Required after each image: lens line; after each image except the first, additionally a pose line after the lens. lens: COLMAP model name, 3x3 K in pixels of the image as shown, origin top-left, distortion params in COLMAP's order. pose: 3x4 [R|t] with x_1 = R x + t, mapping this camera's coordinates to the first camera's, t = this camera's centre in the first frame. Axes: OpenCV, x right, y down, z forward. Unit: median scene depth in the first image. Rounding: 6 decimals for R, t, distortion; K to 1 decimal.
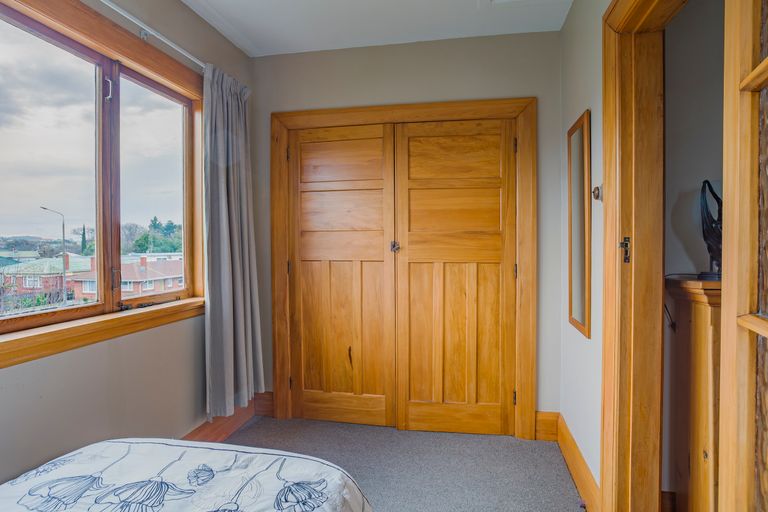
lens RADIAL K [[443.0, 0, 385.2], [0, 443.0, 251.8], [0, 0, 1]] dist [-0.040269, 0.002516]
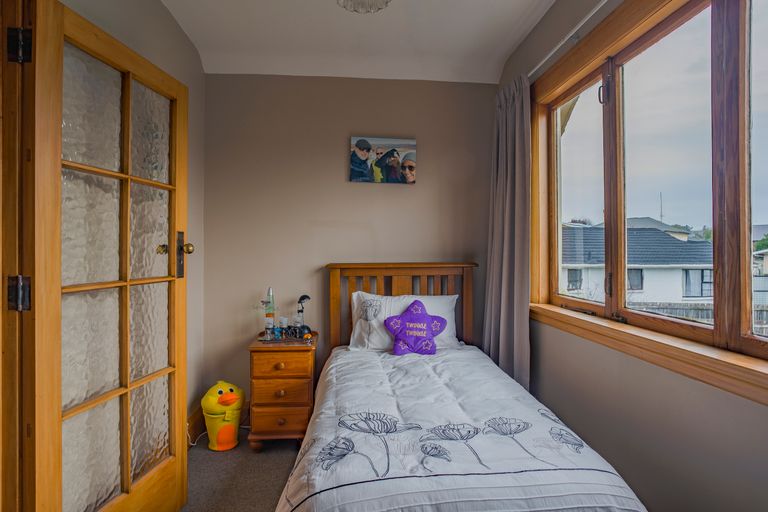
lens RADIAL K [[443.0, 0, 385.2], [0, 443.0, 251.8], [0, 0, 1]] dist [-0.040269, 0.002516]
pose [[-0.962903, 0.003856, -0.269819, 0.008929], [-0.000607, 0.999864, 0.016457, -0.026654], [0.269845, 0.016010, -0.962771, 2.132081]]
